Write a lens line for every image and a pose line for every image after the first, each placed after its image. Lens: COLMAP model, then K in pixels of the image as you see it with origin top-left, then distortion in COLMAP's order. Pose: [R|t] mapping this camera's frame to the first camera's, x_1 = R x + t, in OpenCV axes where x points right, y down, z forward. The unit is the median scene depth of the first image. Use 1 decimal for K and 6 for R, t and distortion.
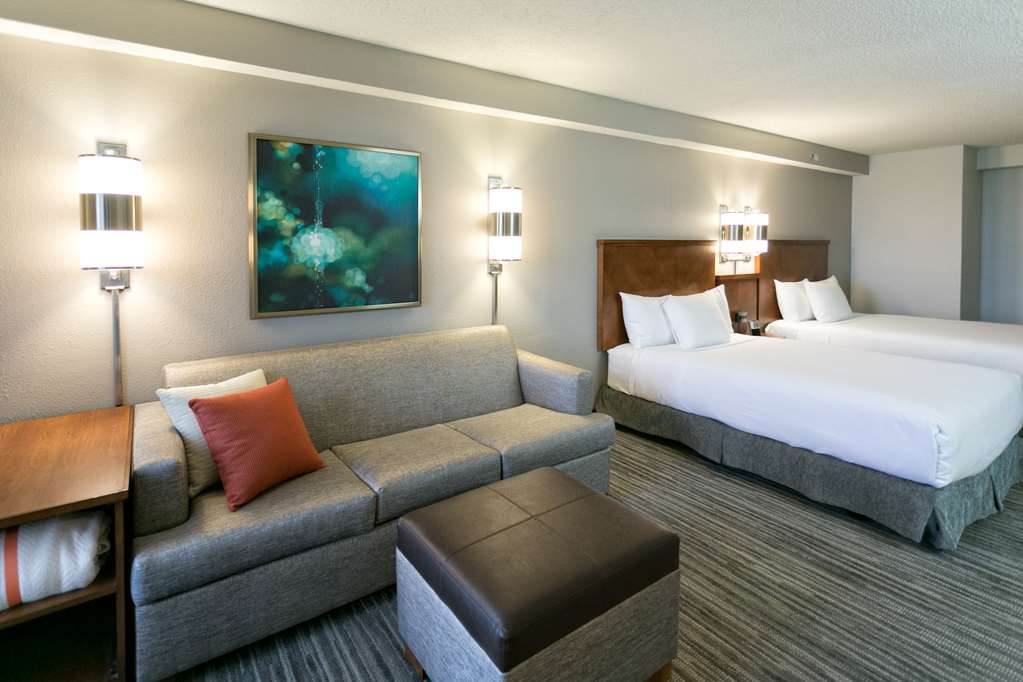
lens RADIAL K [[512.4, 0, 511.9], [0, 512.4, 293.2], [0, 0, 1]] dist [0.001096, 0.001694]
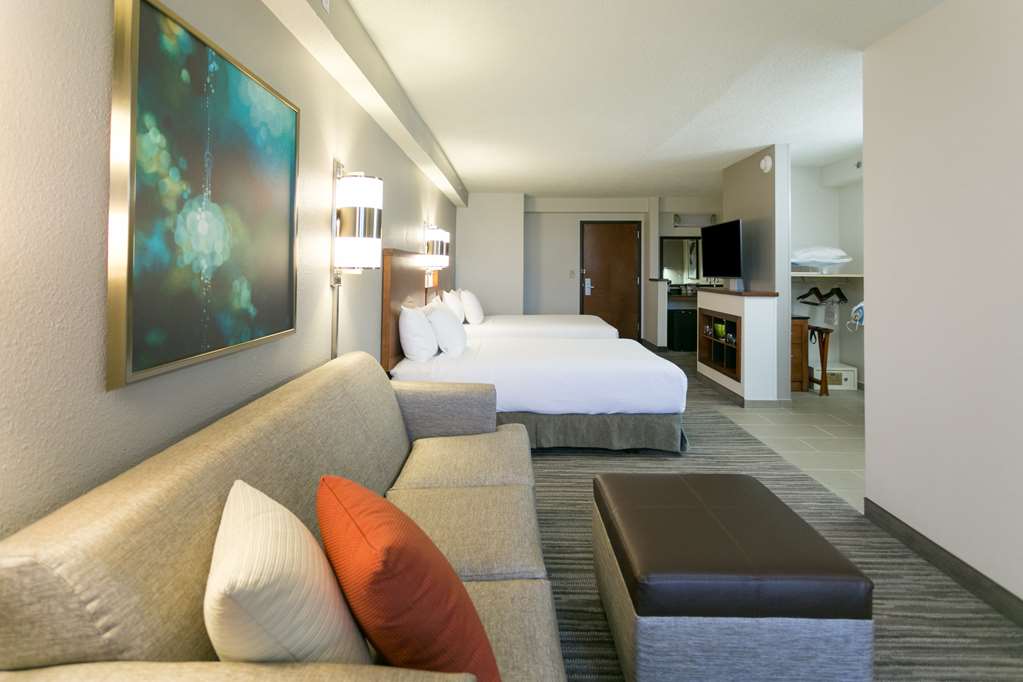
lens RADIAL K [[512.4, 0, 501.4], [0, 512.4, 298.6], [0, 0, 1]] dist [0.001096, 0.001694]
pose [[0.603670, -0.048431, 0.795762, -0.625144], [0.081949, 0.996635, -0.001510, 0.000661], [-0.793011, 0.066123, 0.605608, 0.435347]]
